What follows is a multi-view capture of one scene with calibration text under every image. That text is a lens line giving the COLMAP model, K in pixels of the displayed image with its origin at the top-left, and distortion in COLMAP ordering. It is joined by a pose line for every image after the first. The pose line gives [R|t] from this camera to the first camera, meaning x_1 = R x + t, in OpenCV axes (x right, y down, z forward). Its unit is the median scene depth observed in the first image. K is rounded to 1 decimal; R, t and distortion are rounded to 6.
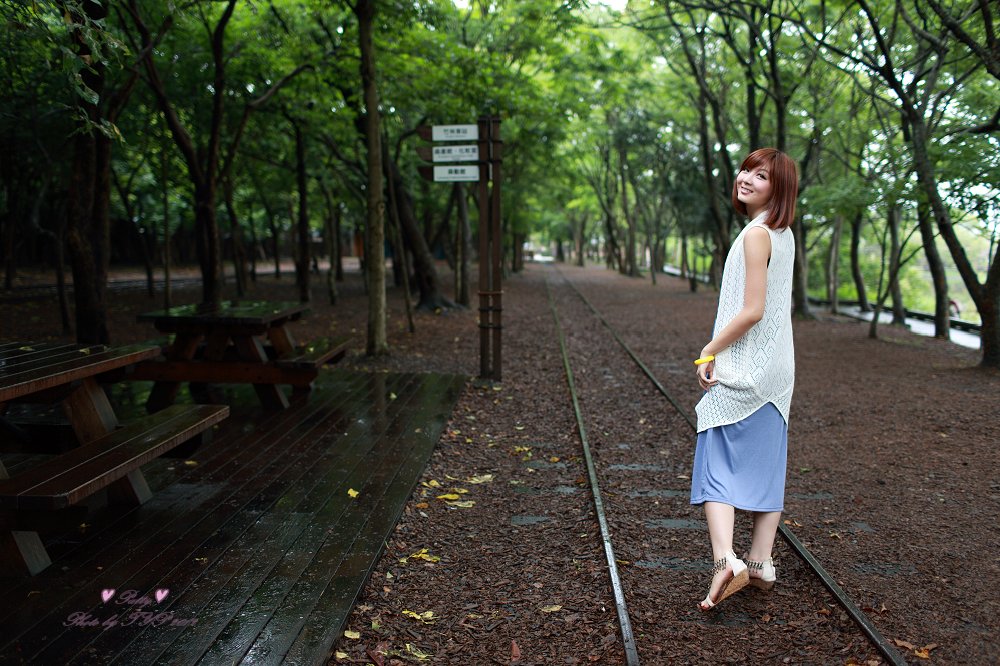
lens RADIAL K [[956.2, 0, 500.0], [0, 956.2, 333.0], [0, 0, 1]] dist [-0.177772, 0.346307]
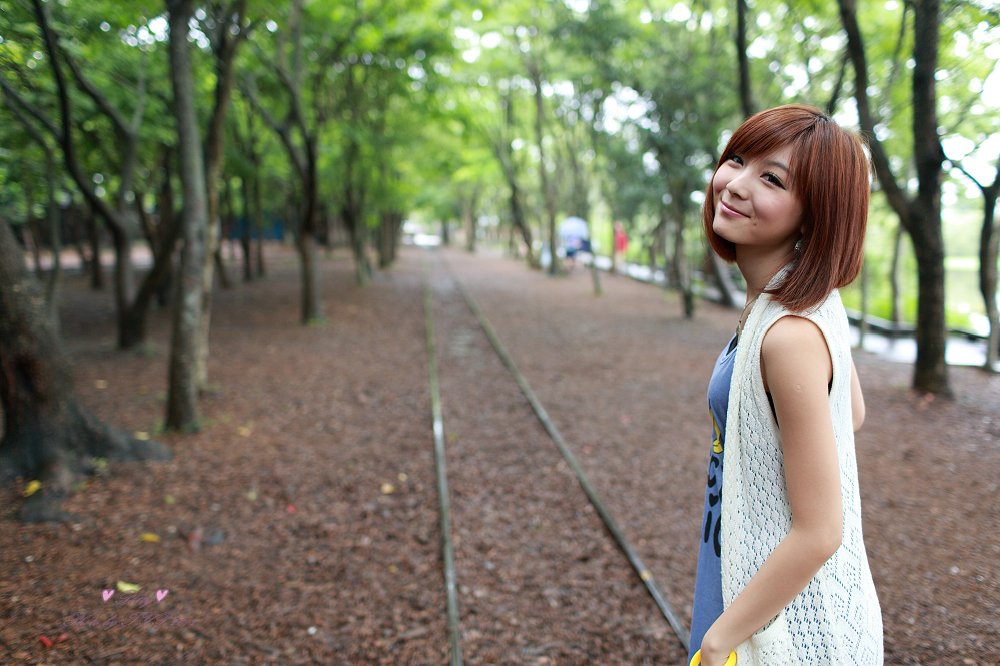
lens RADIAL K [[956.2, 0, 500.0], [0, 956.2, 333.0], [0, 0, 1]] dist [-0.177772, 0.346307]
pose [[0.992753, -0.009289, 0.119811, 0.013744], [0.006455, 0.999691, 0.024023, -0.025515], [-0.119997, -0.023075, 0.992506, 0.236344]]
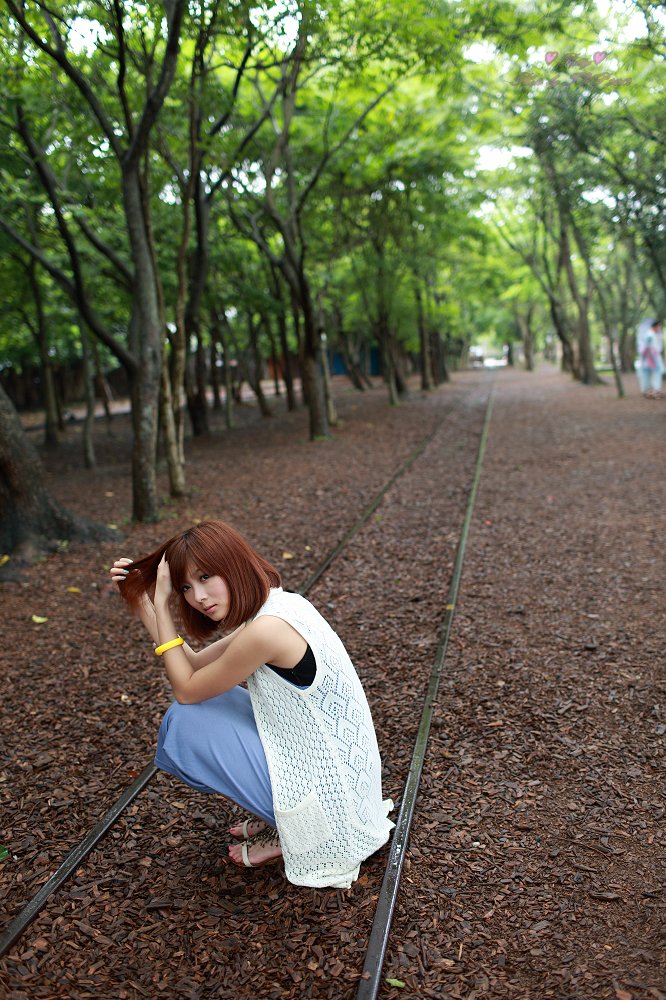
lens RADIAL K [[956.2, 0, 333.0], [0, 956.2, 500.0], [0, 0, 1]] dist [-0.177772, 0.346307]
pose [[0.987075, -0.064086, -0.146884, 0.038440], [0.072466, 0.995992, 0.052421, -0.018644], [0.142936, -0.062387, 0.987764, 0.222379]]
